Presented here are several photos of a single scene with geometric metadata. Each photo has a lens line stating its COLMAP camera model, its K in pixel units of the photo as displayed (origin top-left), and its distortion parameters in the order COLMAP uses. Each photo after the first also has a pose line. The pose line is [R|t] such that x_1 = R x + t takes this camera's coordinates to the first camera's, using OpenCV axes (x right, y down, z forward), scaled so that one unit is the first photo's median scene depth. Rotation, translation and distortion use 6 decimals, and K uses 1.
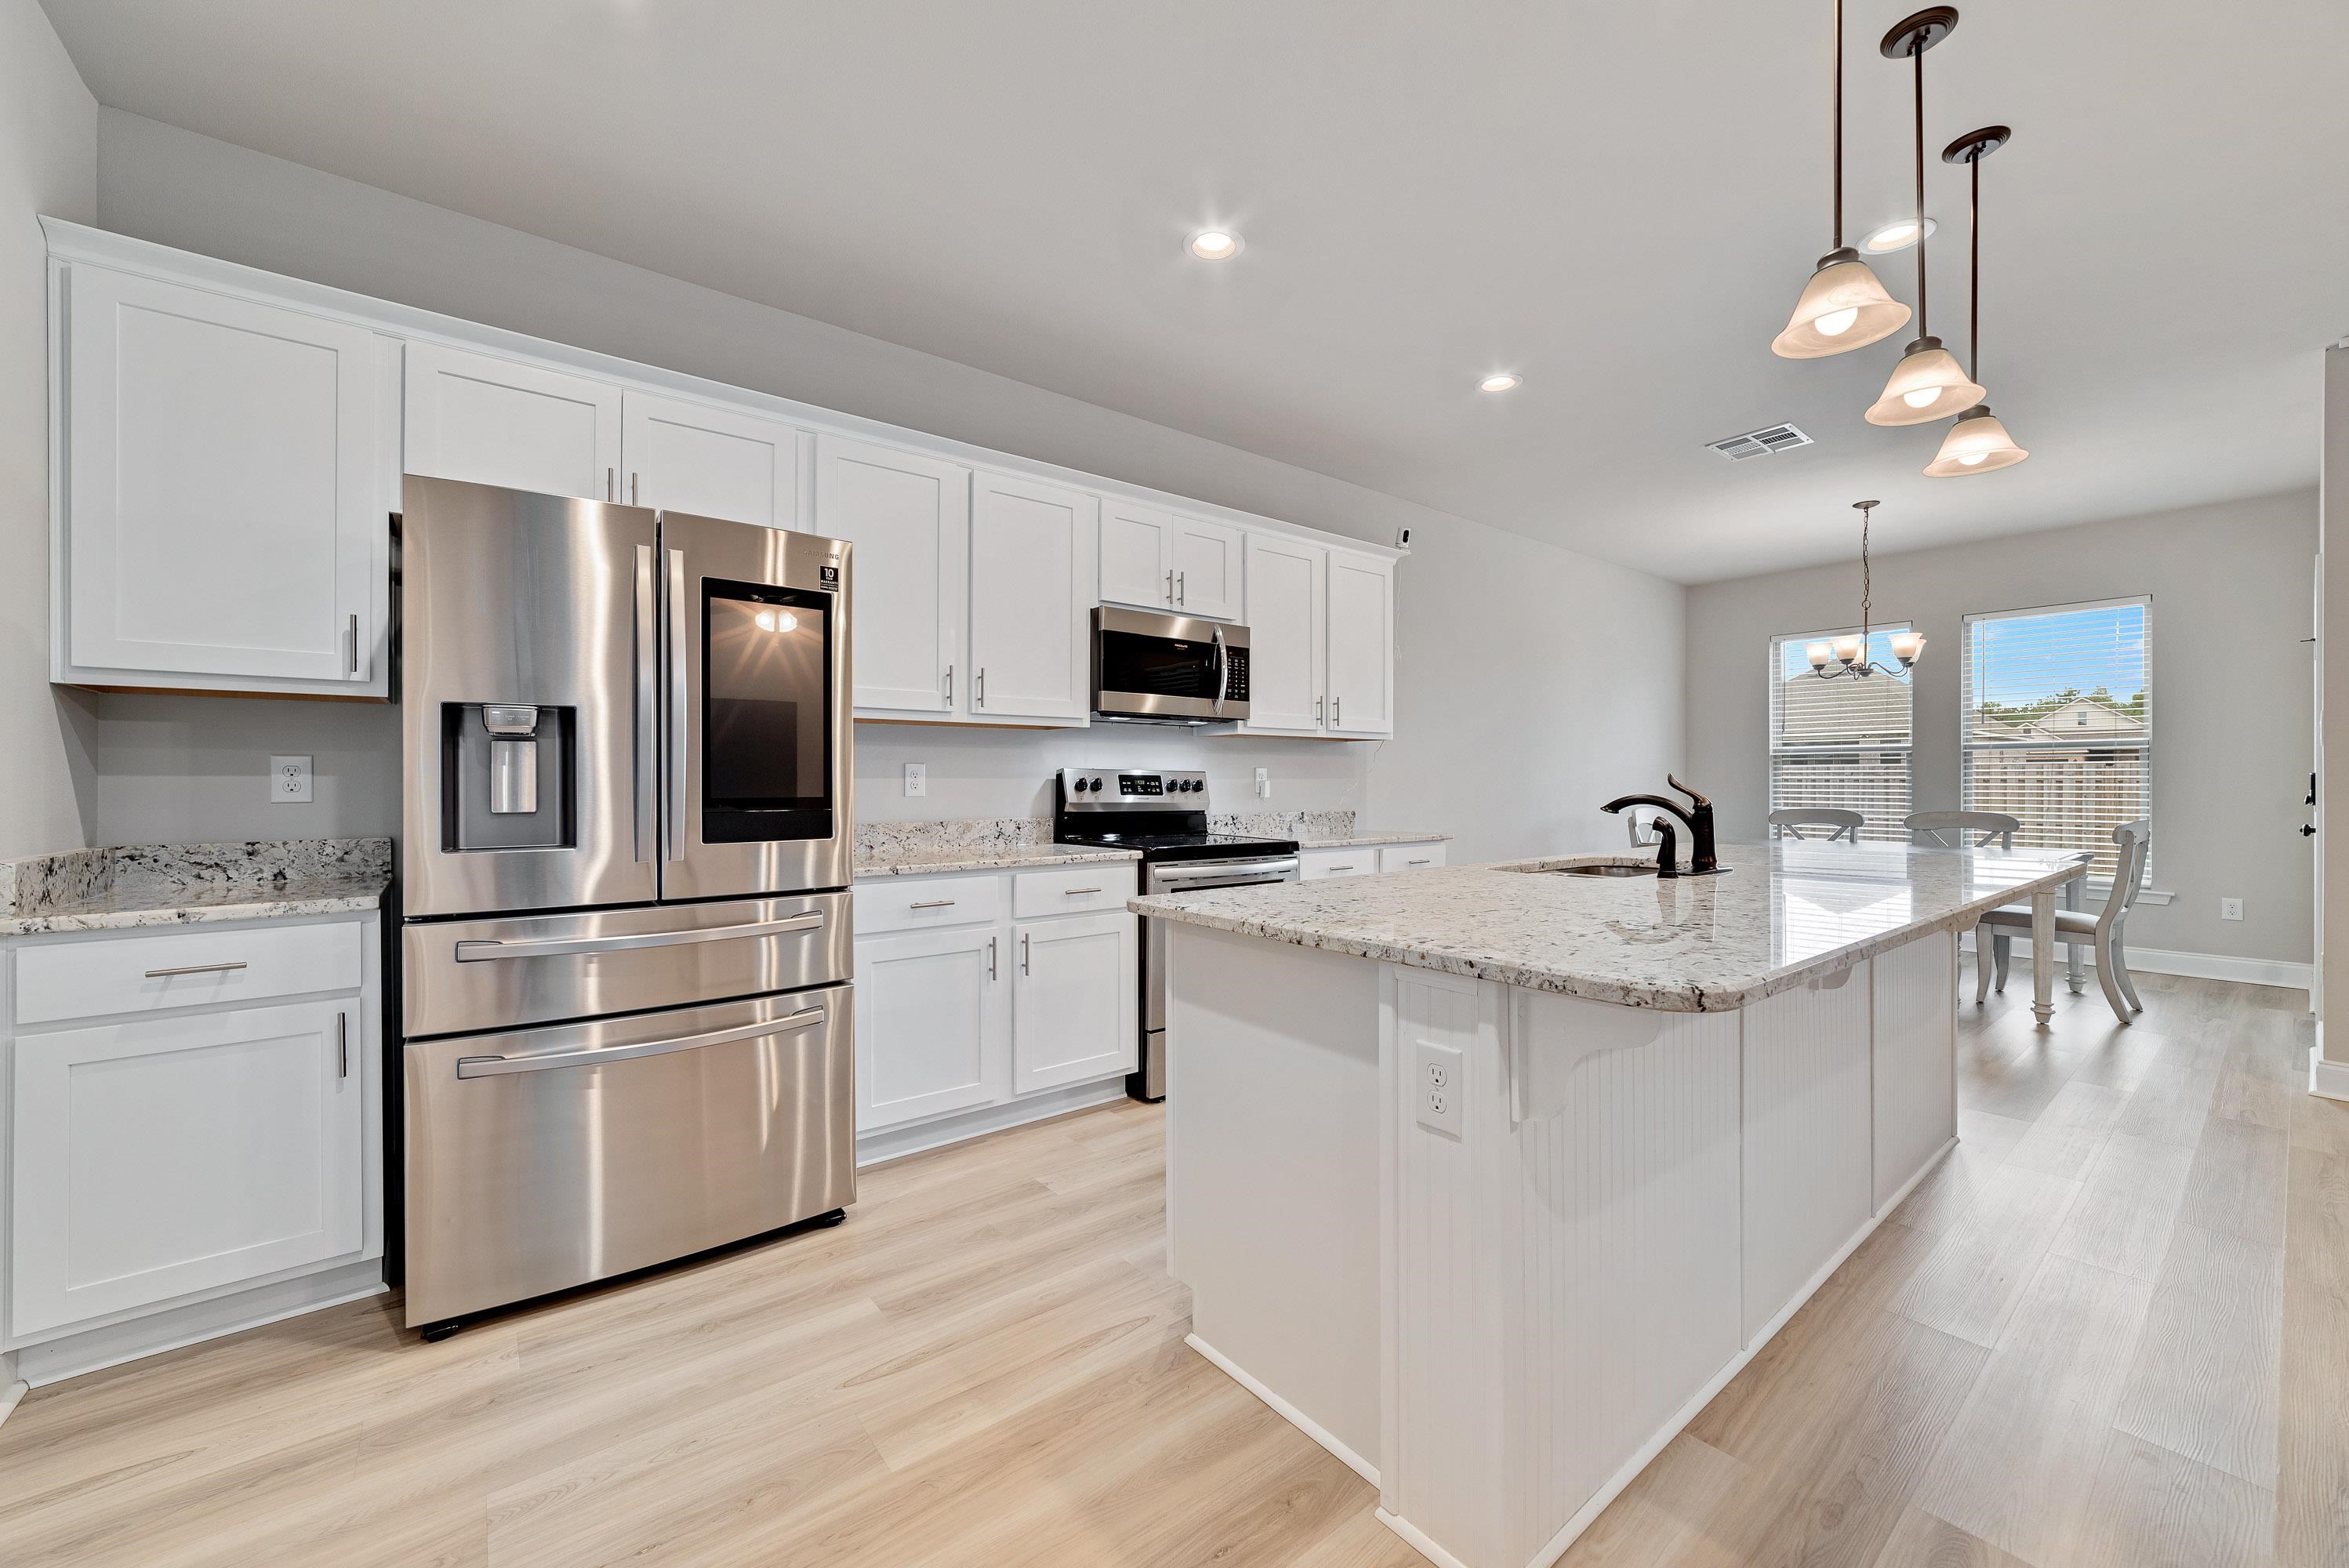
lens RADIAL K [[908.4, 0, 1174.5], [0, 908.4, 784.0], [0, 0, 1]] dist [-0.024407, 0.010592]
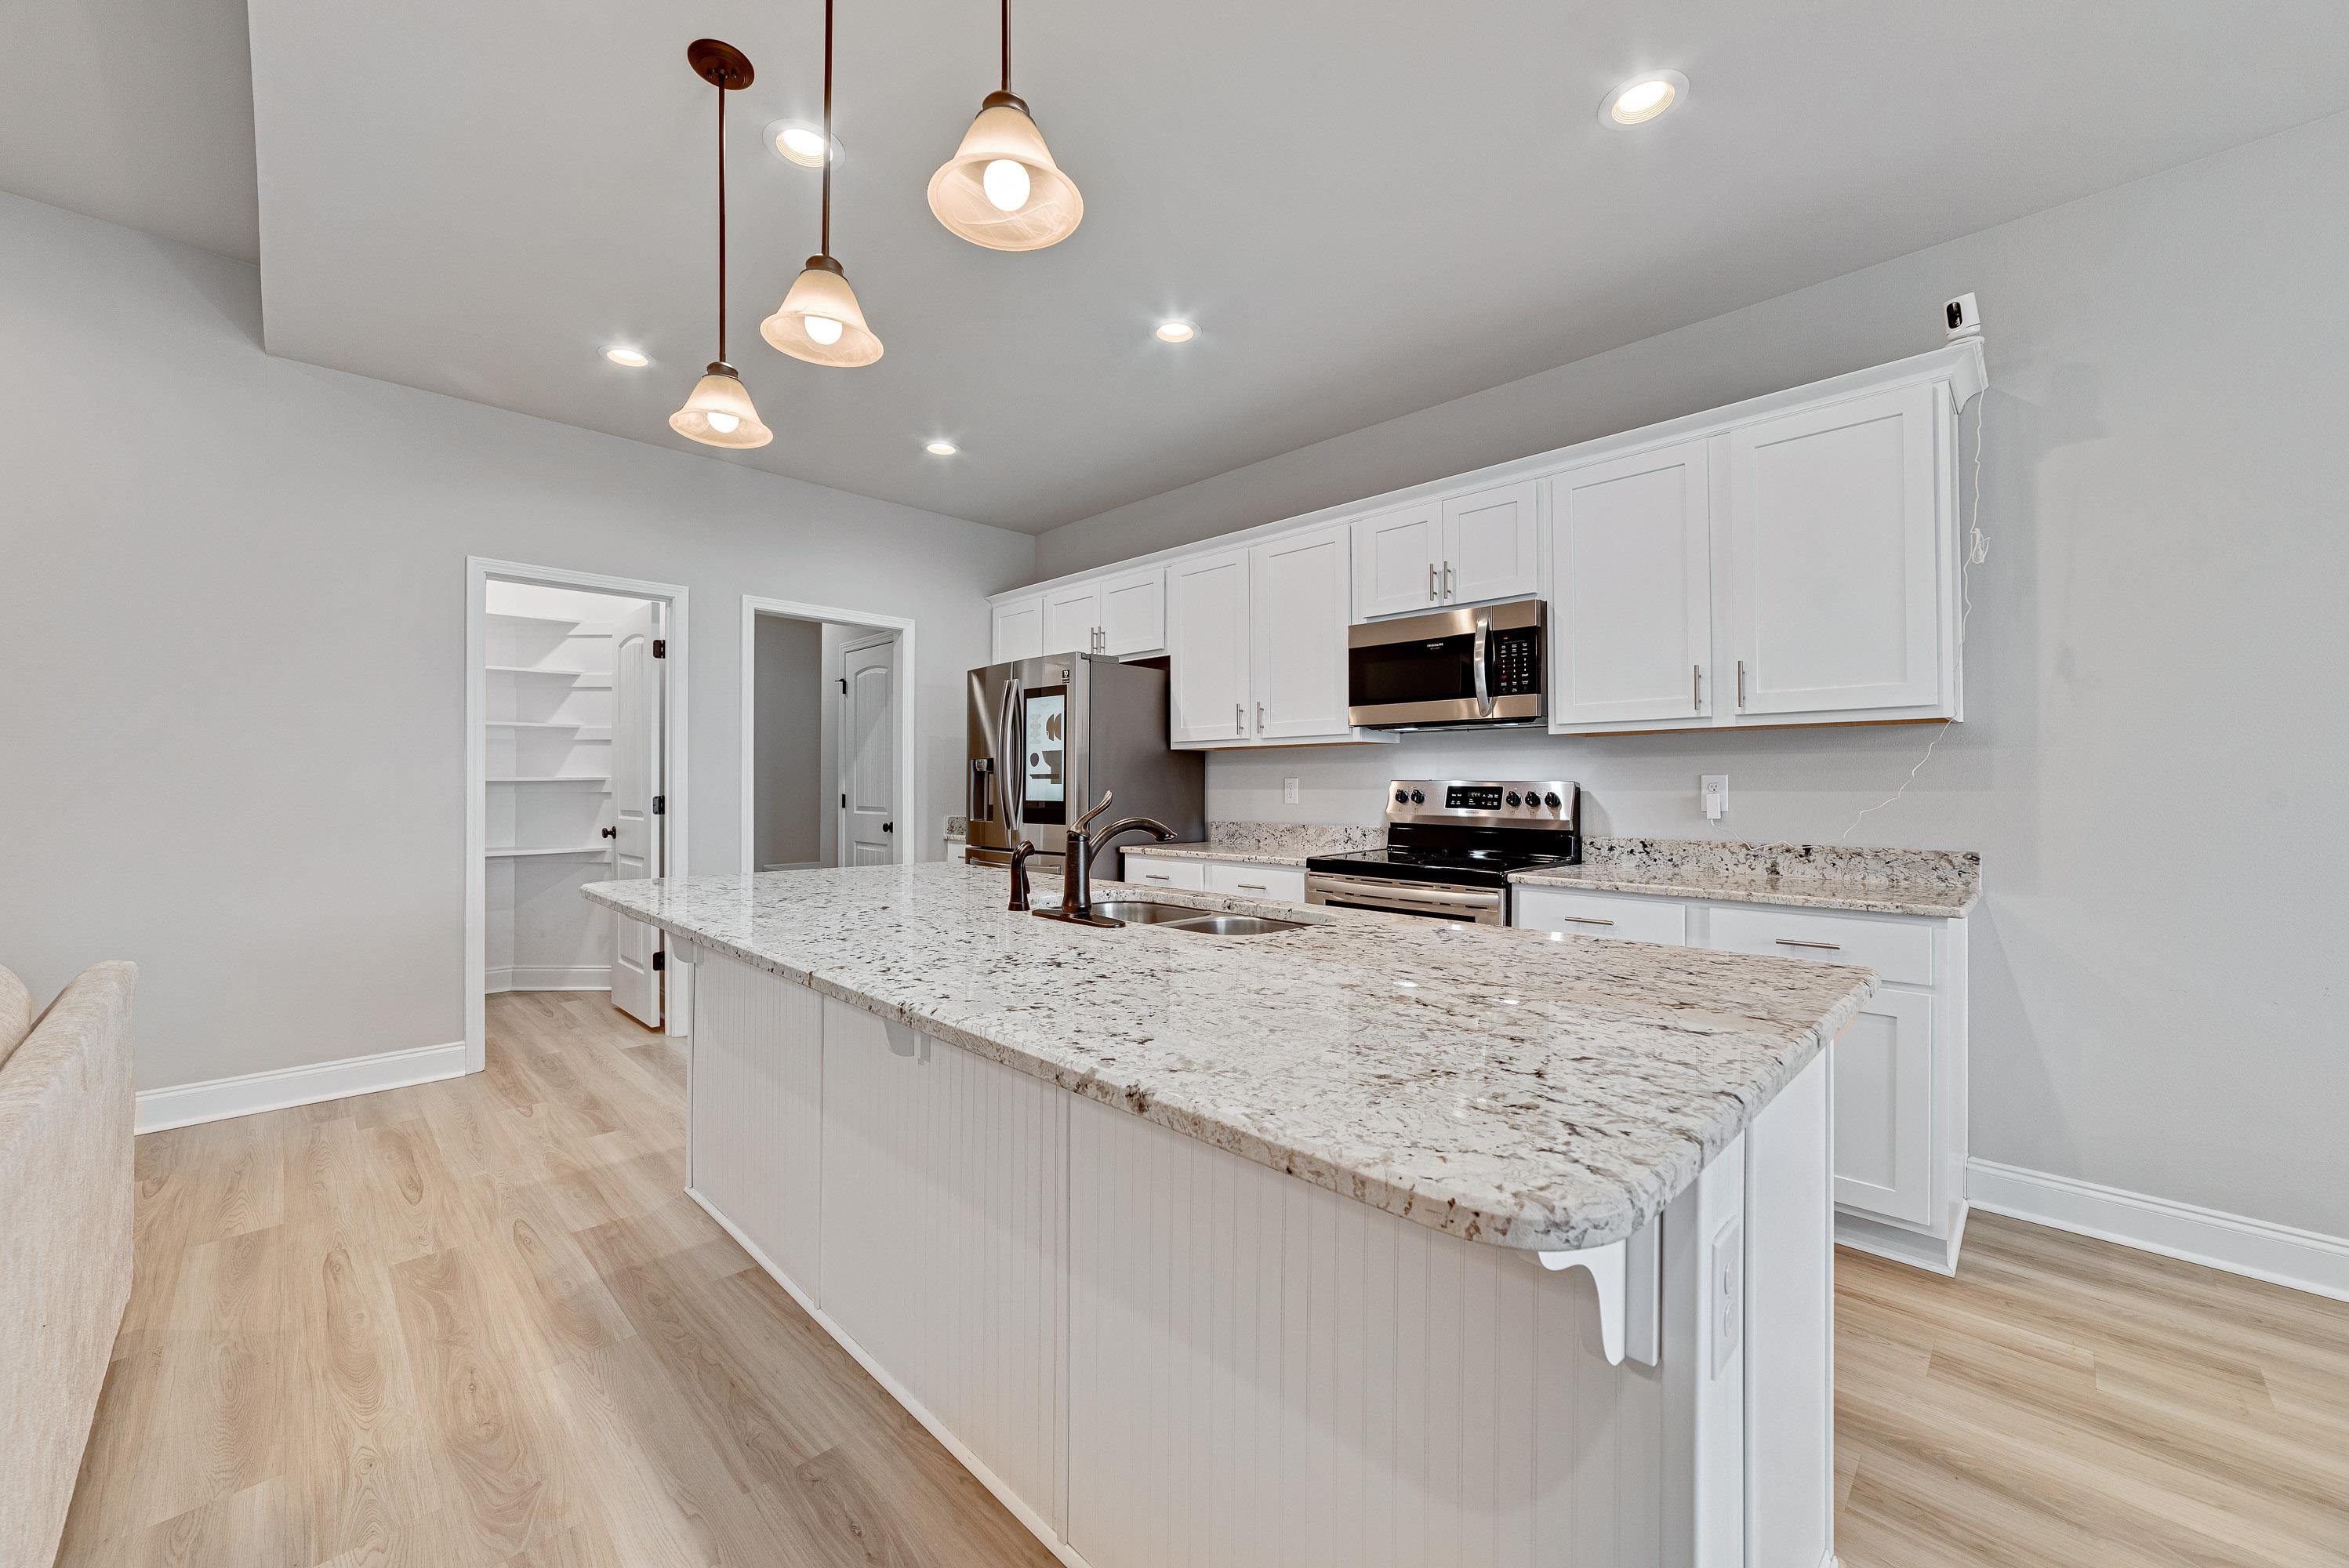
lens RADIAL K [[896.7, 0, 1176.4], [0, 896.7, 781.3], [0, 0, 1]] dist [-0.024262, 0.009377]
pose [[0.118778, -0.004536, -0.992910, 1.268315], [-0.003253, 0.999982, -0.004957, -0.015085], [0.992916, 0.003819, 0.118761, 0.929302]]
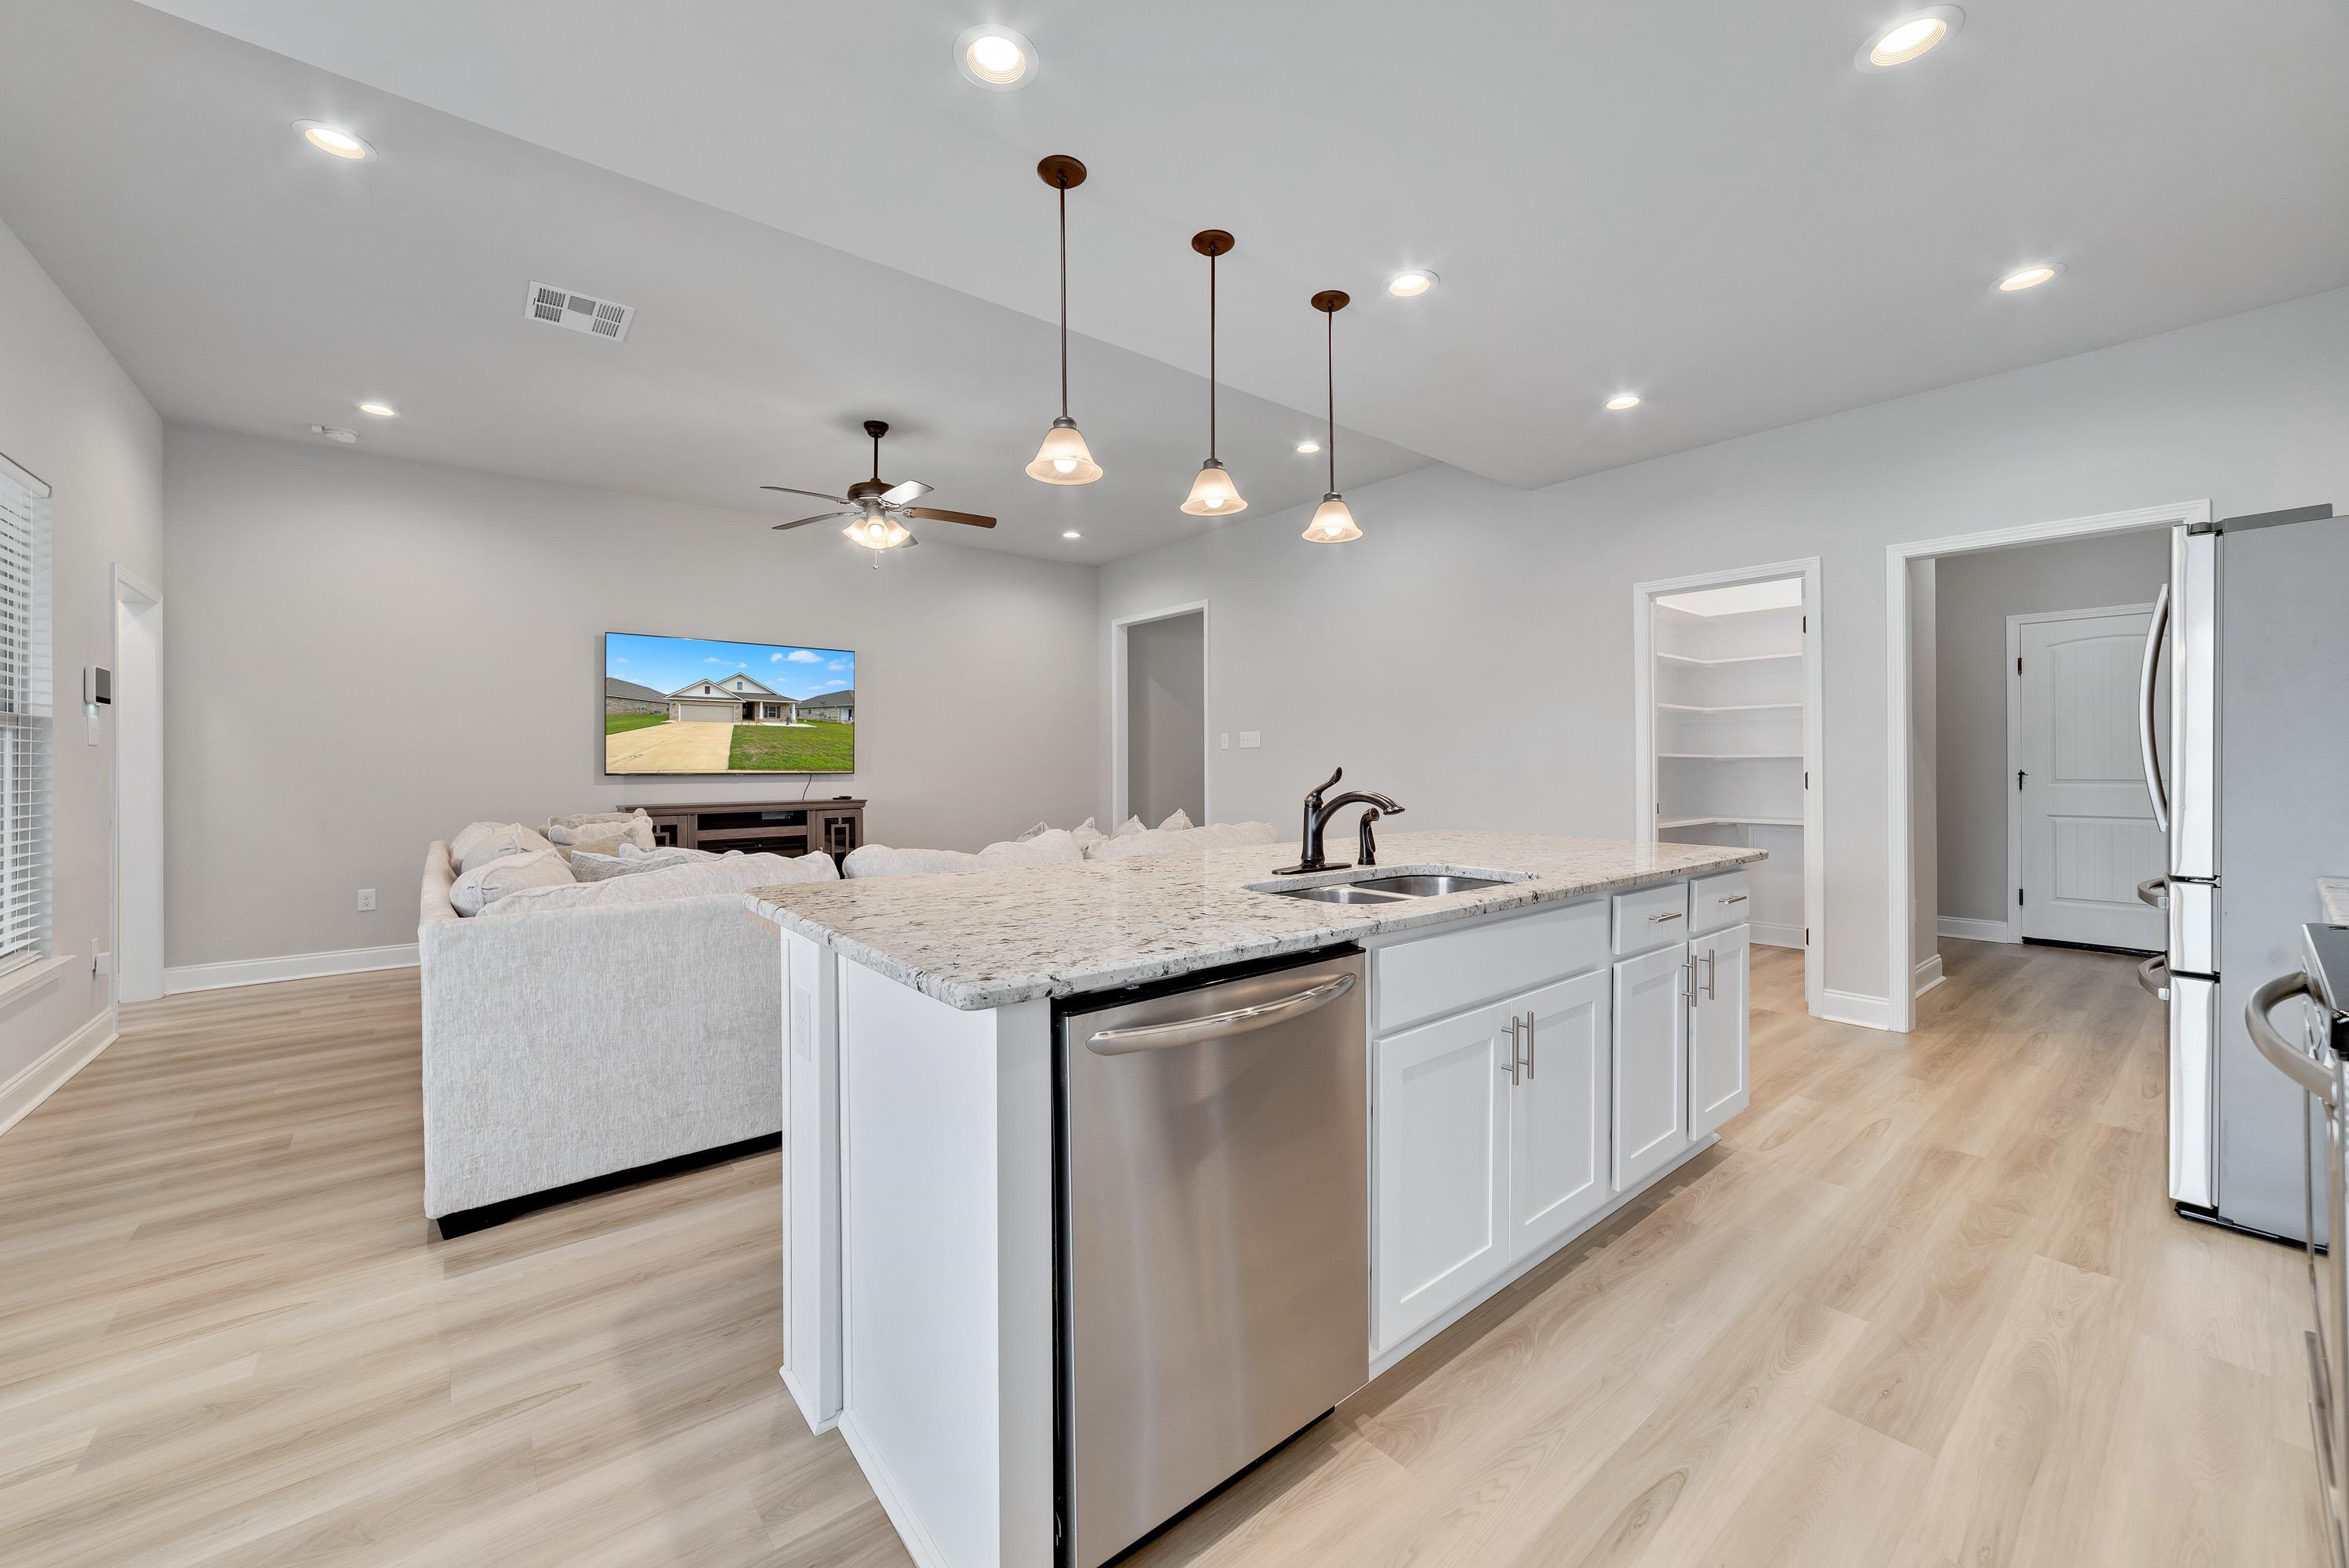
lens RADIAL K [[908.4, 0, 1174.5], [0, 908.4, 784.0], [0, 0, 1]] dist [-0.024407, 0.010592]
pose [[-0.999903, -0.001102, -0.013881, 0.702375], [-0.001396, 0.999775, 0.021177, -0.002980], [0.013854, 0.021194, -0.999679, 1.847635]]
